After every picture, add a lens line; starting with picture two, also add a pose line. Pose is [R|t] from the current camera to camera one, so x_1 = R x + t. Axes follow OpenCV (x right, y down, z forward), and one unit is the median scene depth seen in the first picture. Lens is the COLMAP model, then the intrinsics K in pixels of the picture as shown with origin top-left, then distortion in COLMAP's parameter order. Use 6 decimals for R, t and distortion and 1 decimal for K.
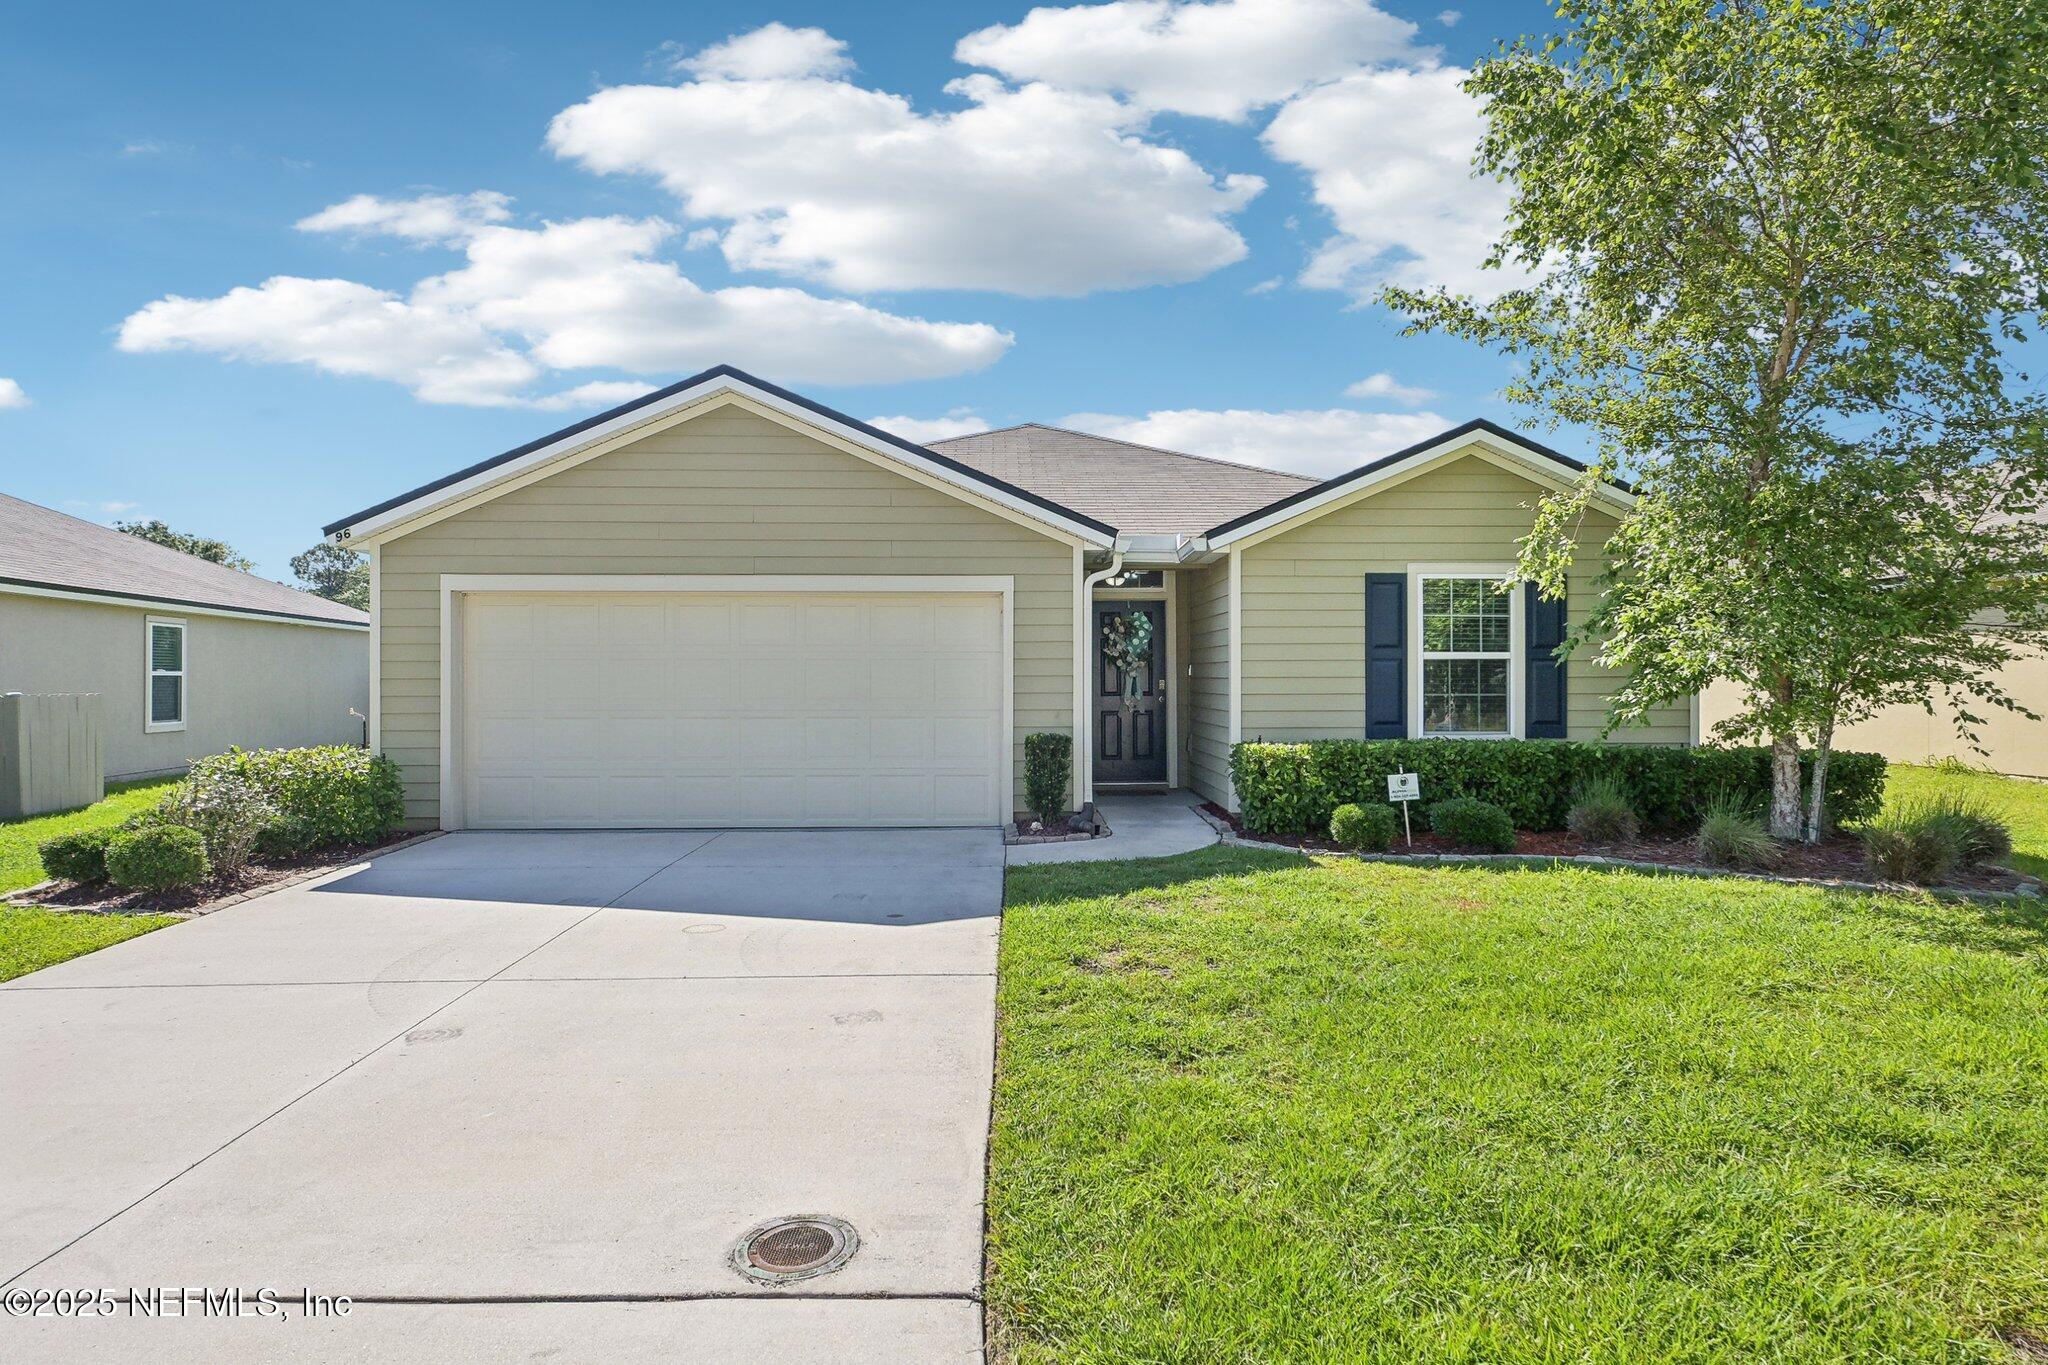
lens RADIAL K [[1212.4, 0, 1031.9], [0, 1212.4, 682.1], [0, 0, 1]] dist [-0.000430, 0.002248]
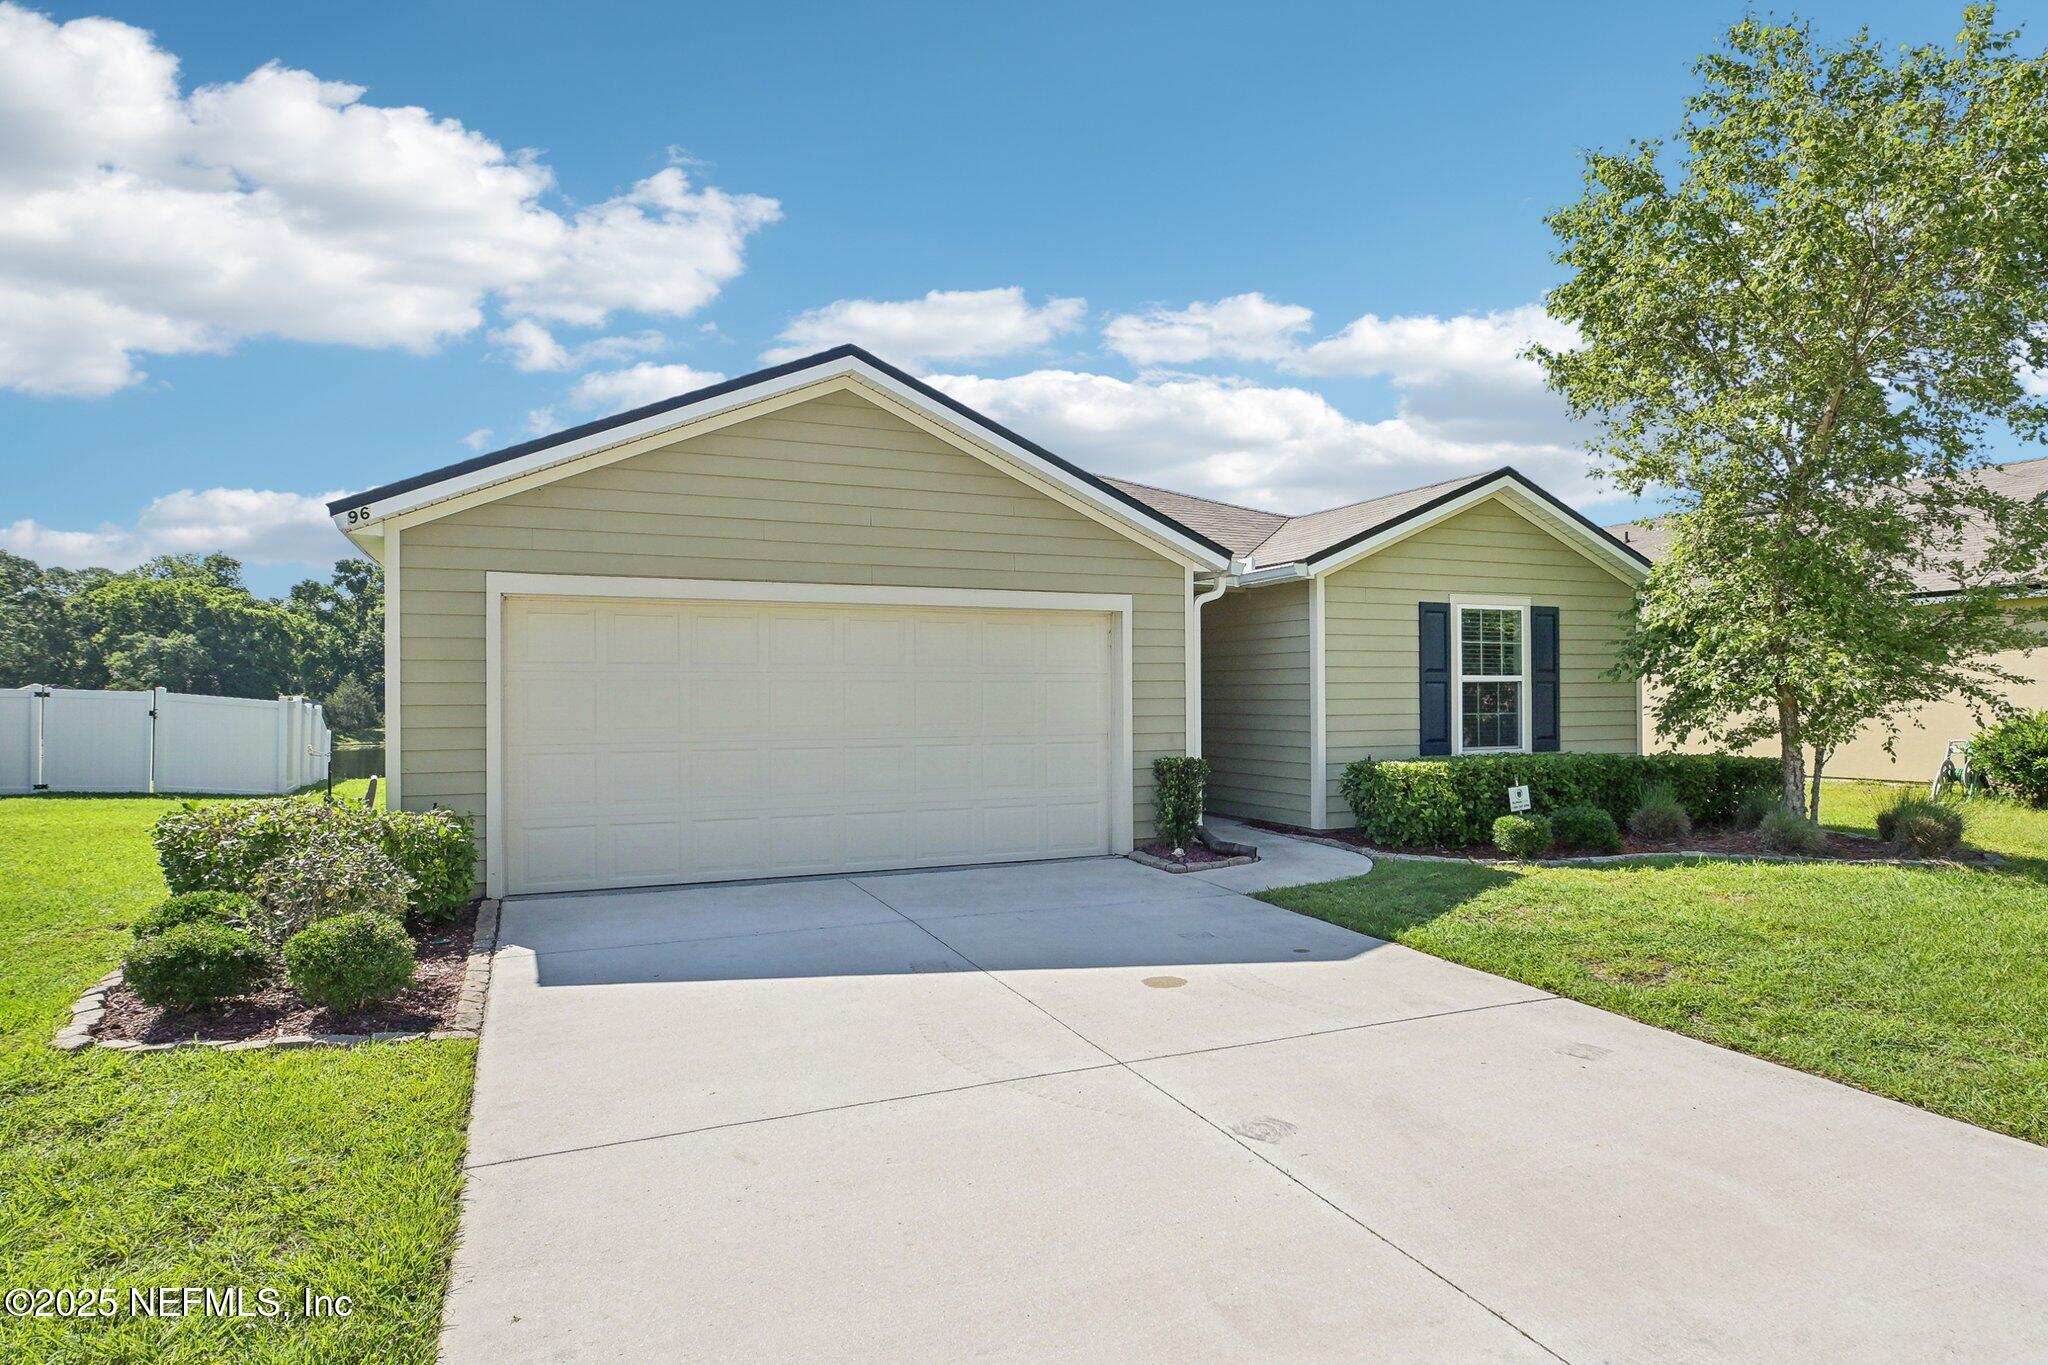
lens RADIAL K [[1212.4, 0, 1056.5], [0, 1212.4, 696.8], [0, 0, 1]] dist [-0.000430, 0.002248]
pose [[0.920604, -0.003476, 0.390482, -0.450867], [0.006107, 0.999966, -0.005494, -0.001618], [-0.390449, 0.007442, 0.920594, 0.135130]]
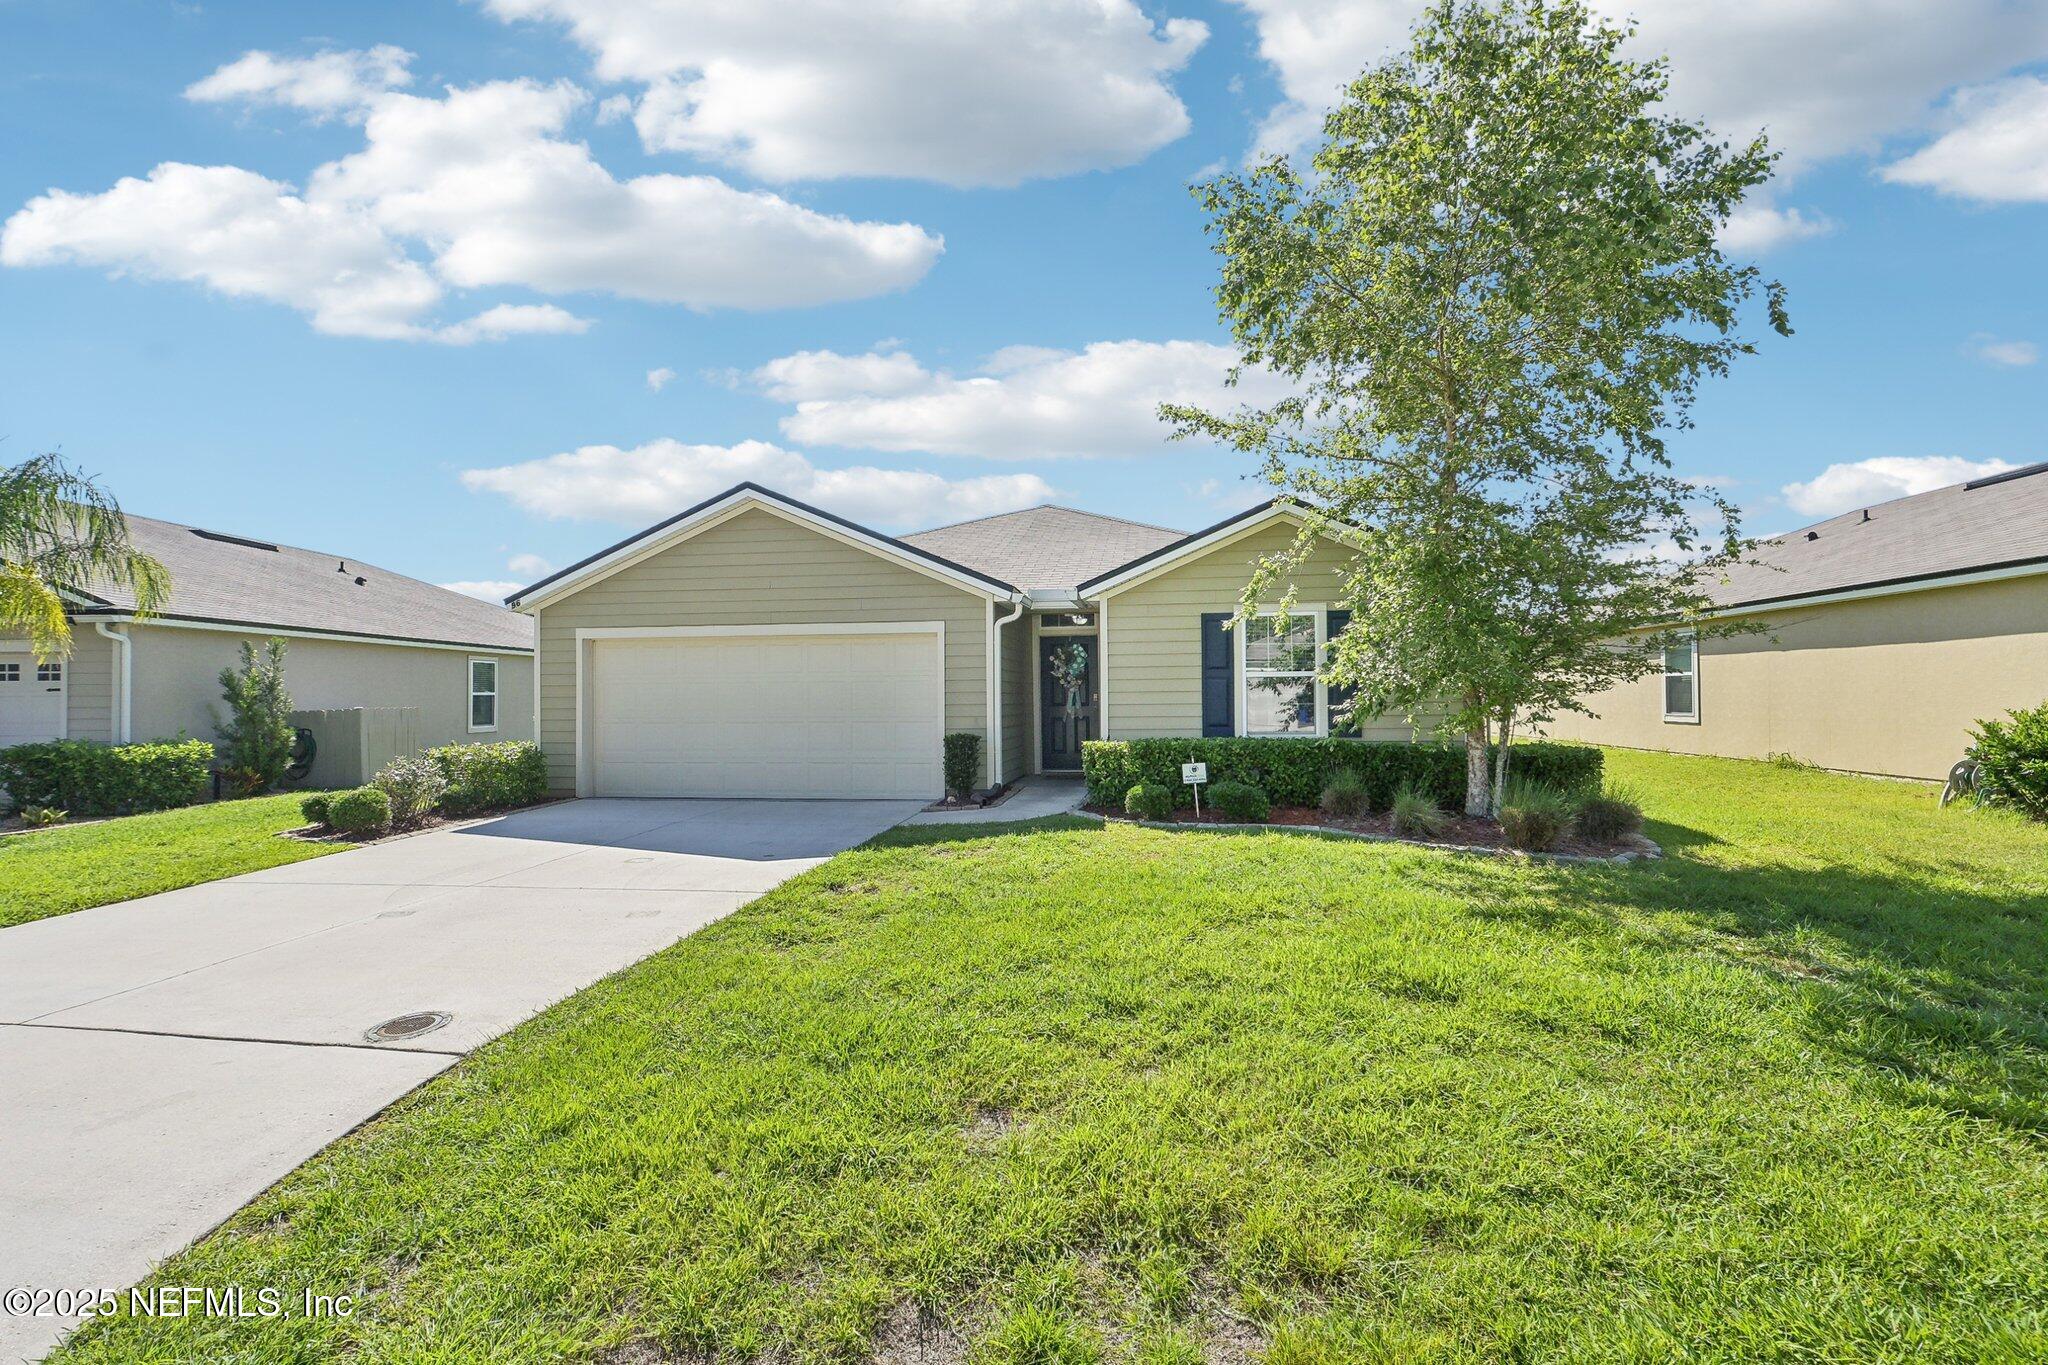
lens RADIAL K [[937.9, 0, 1029.2], [0, 937.9, 684.9], [0, 0, 1]] dist [0.005513, -0.000842]
pose [[0.983126, -0.008940, -0.182714, 0.281654], [0.006901, 0.999907, -0.011790, -0.000106], [0.182802, 0.010330, 0.983095, -0.050716]]
